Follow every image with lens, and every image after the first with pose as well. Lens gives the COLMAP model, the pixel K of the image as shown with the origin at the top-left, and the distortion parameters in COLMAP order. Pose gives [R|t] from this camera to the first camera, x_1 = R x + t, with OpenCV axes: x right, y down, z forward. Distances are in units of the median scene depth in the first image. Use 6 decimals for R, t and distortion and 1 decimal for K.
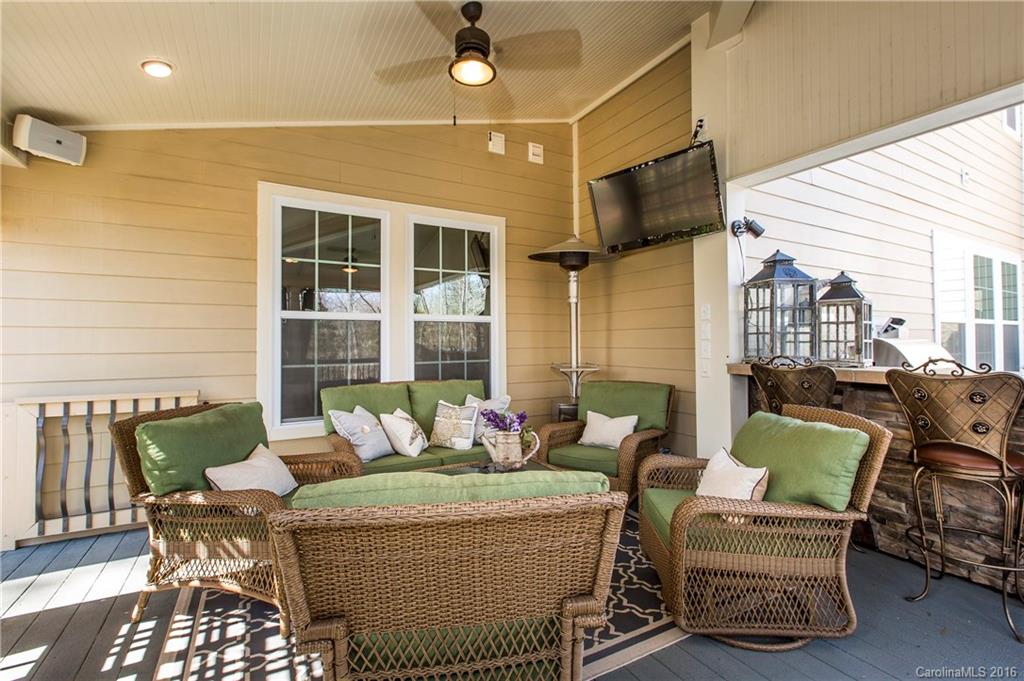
lens RADIAL K [[453.7, 0, 511.8], [0, 453.7, 336.0], [0, 0, 1]] dist [-0.002797, -0.000057]
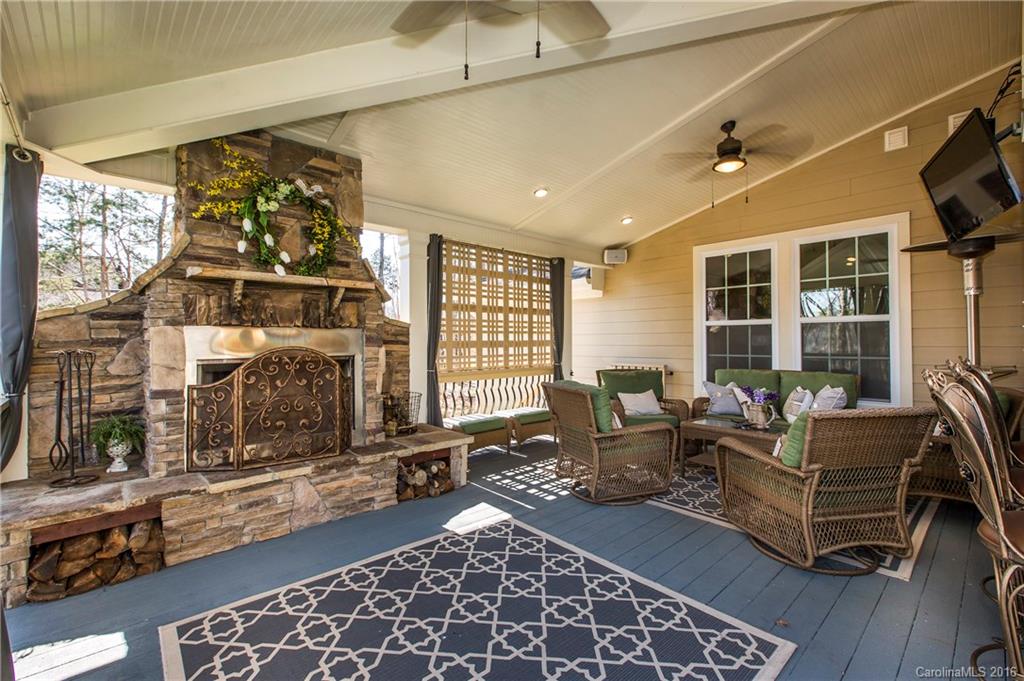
lens RADIAL K [[453.7, 0, 509.5], [0, 453.7, 337.6], [0, 0, 1]] dist [-0.002797, -0.000057]
pose [[0.221627, -0.000092, -0.975131, 0.855150], [0.021745, 0.999752, 0.004848, -0.017384], [0.974889, -0.022278, 0.221574, -0.059381]]
